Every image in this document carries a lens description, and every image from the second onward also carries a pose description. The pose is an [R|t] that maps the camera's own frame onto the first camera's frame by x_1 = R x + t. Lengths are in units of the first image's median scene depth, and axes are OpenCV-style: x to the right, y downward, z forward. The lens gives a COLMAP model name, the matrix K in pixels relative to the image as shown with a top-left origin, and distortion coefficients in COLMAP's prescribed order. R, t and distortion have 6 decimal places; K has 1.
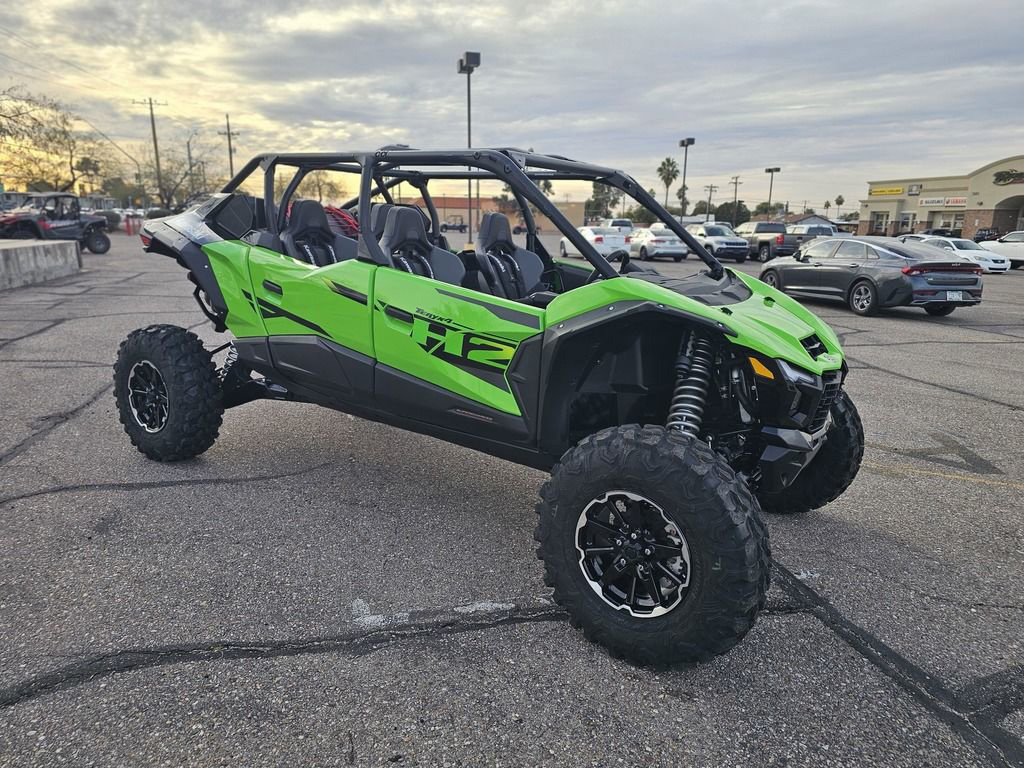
lens RADIAL K [[647.5, 0, 520.0], [0, 647.5, 372.3], [0, 0, 1]] dist [0.054849, -0.040074]
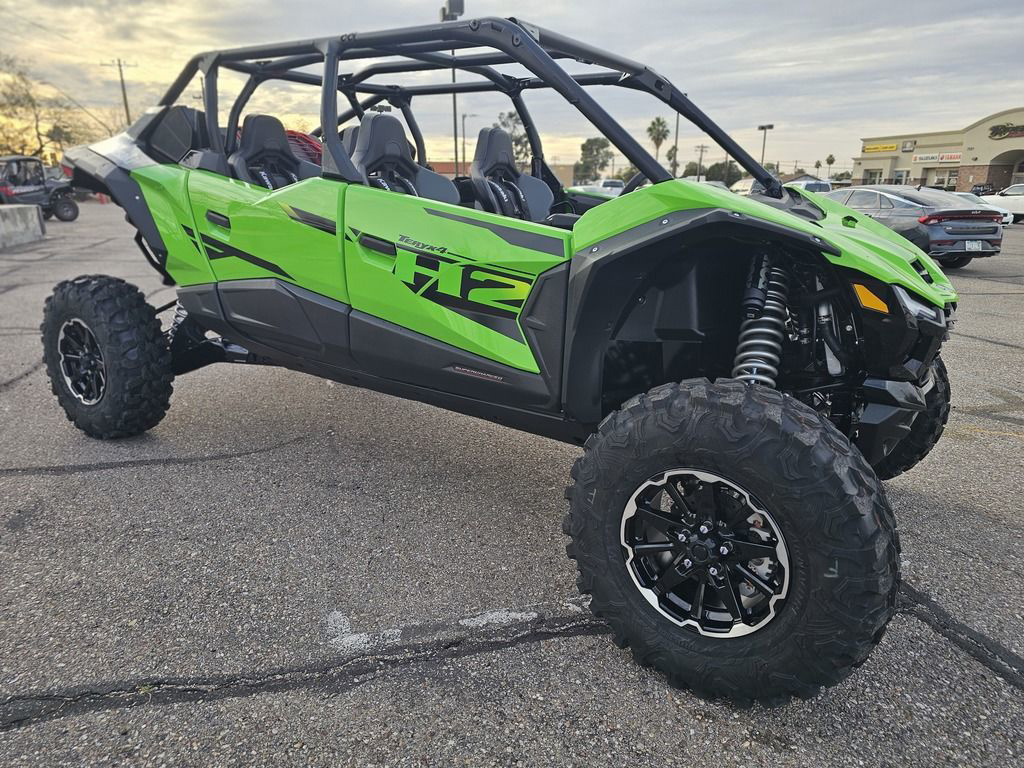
lens RADIAL K [[647.5, 0, 520.0], [0, 647.5, 372.3], [0, 0, 1]] dist [0.054849, -0.040074]
pose [[0.999707, -0.019558, 0.014247, -0.025373], [0.018842, 0.998633, 0.048748, 0.022185], [-0.015181, -0.048465, 0.998710, 0.176457]]
